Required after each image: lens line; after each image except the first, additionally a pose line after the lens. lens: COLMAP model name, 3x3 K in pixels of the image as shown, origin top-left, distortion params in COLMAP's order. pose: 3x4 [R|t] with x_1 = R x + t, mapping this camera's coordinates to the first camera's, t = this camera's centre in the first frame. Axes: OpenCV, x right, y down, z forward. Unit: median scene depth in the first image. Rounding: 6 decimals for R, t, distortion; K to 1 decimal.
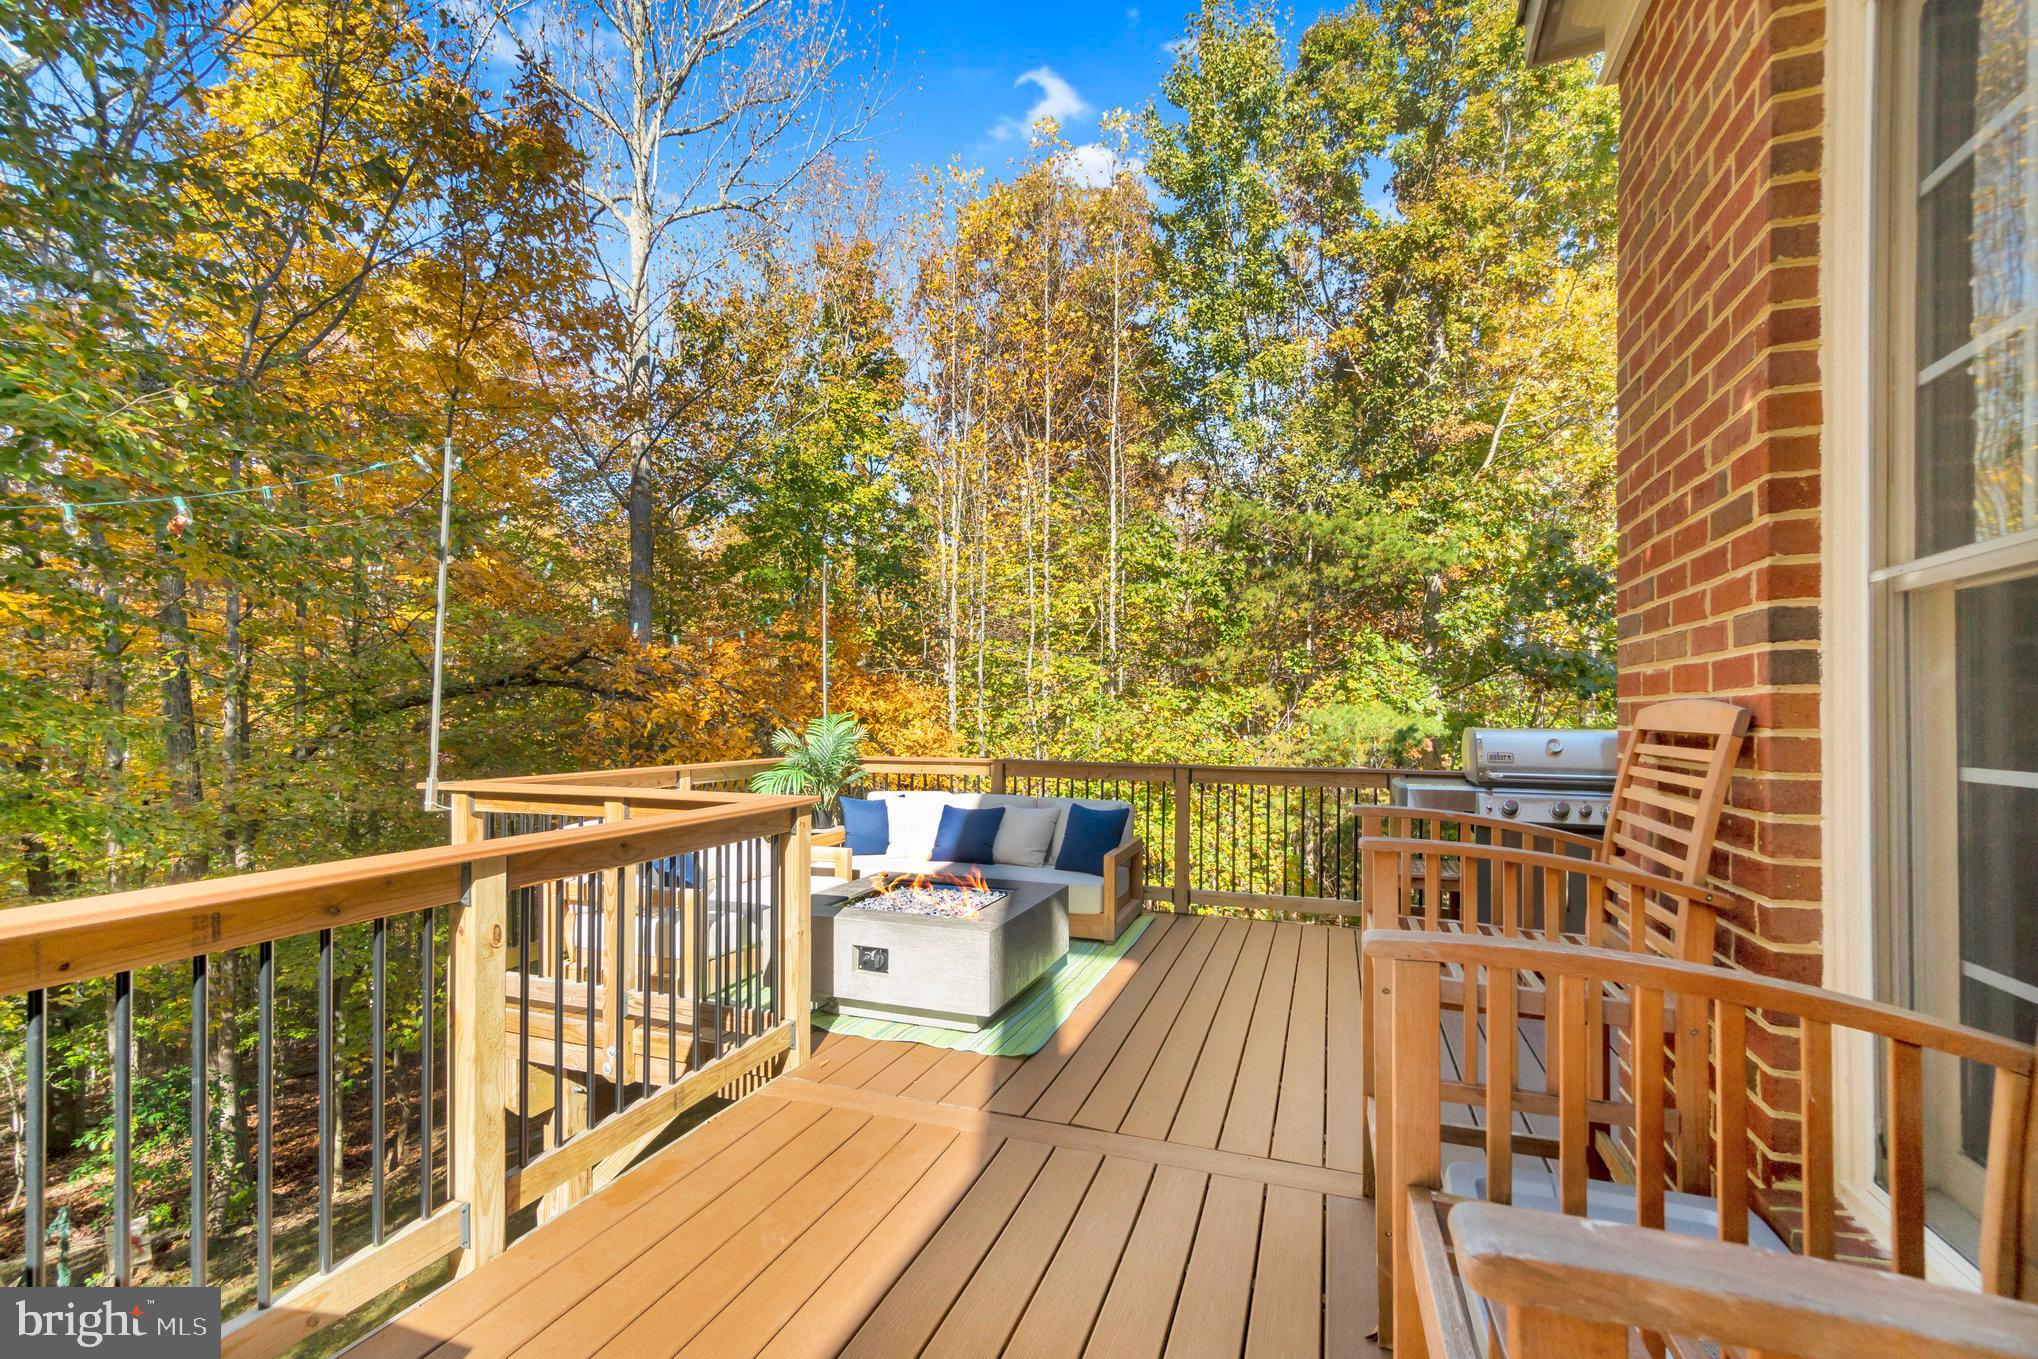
lens RADIAL K [[899.5, 0, 1013.9], [0, 899.5, 697.7], [0, 0, 1]] dist [0.013521, 0.000456]
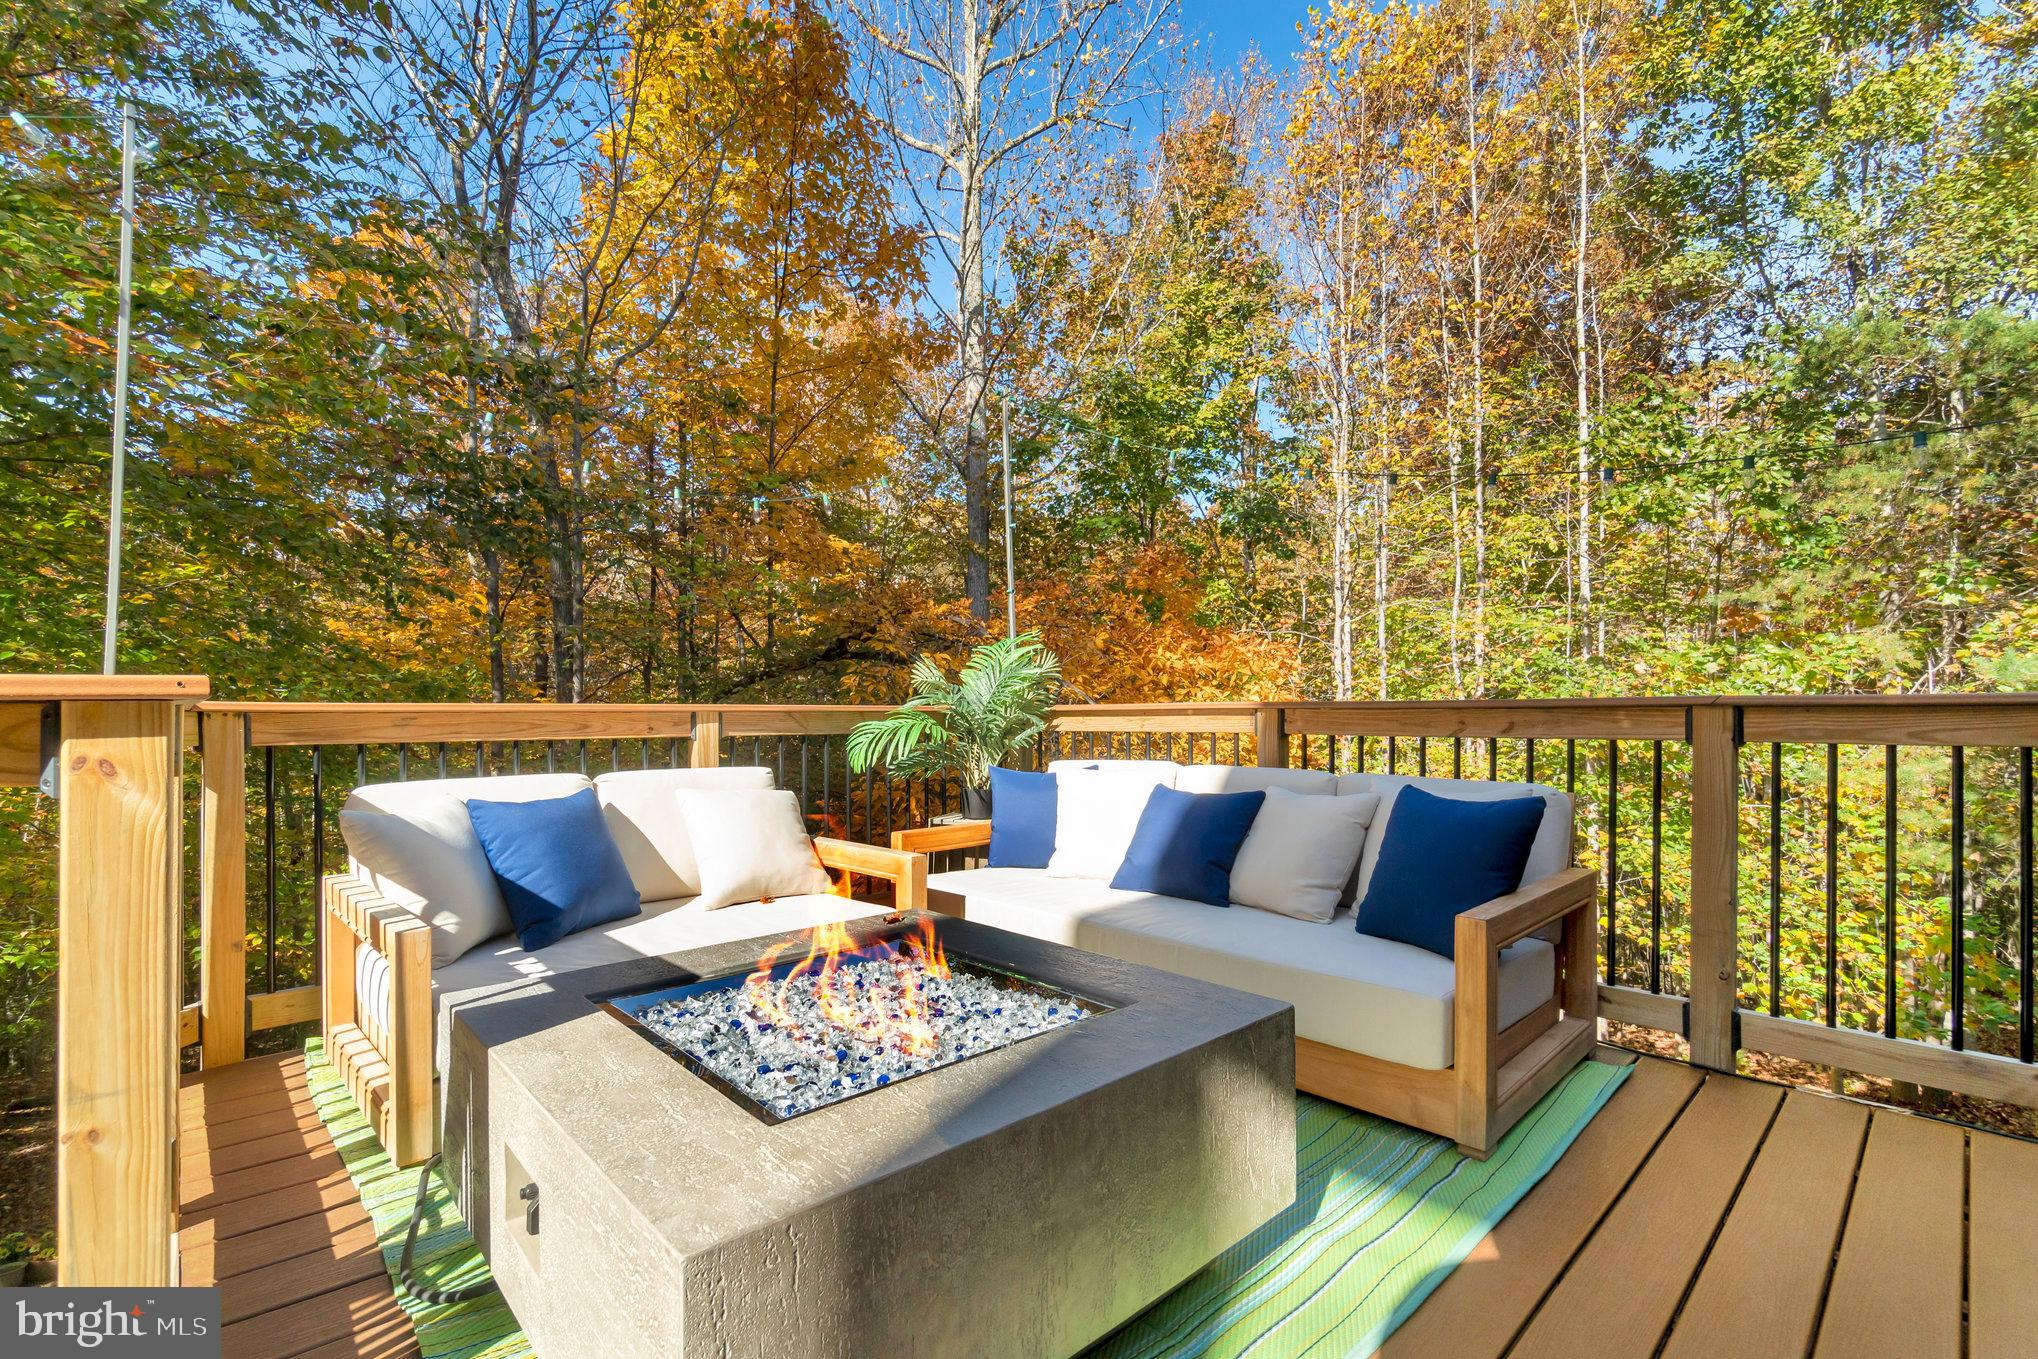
lens RADIAL K [[899.5, 0, 1022.2], [0, 899.5, 700.9], [0, 0, 1]] dist [0.013521, 0.000456]
pose [[0.893791, -0.018244, -0.448113, 0.052712], [0.019014, 0.999815, -0.002780, 0.039587], [0.448081, -0.006035, 0.893973, 0.276694]]
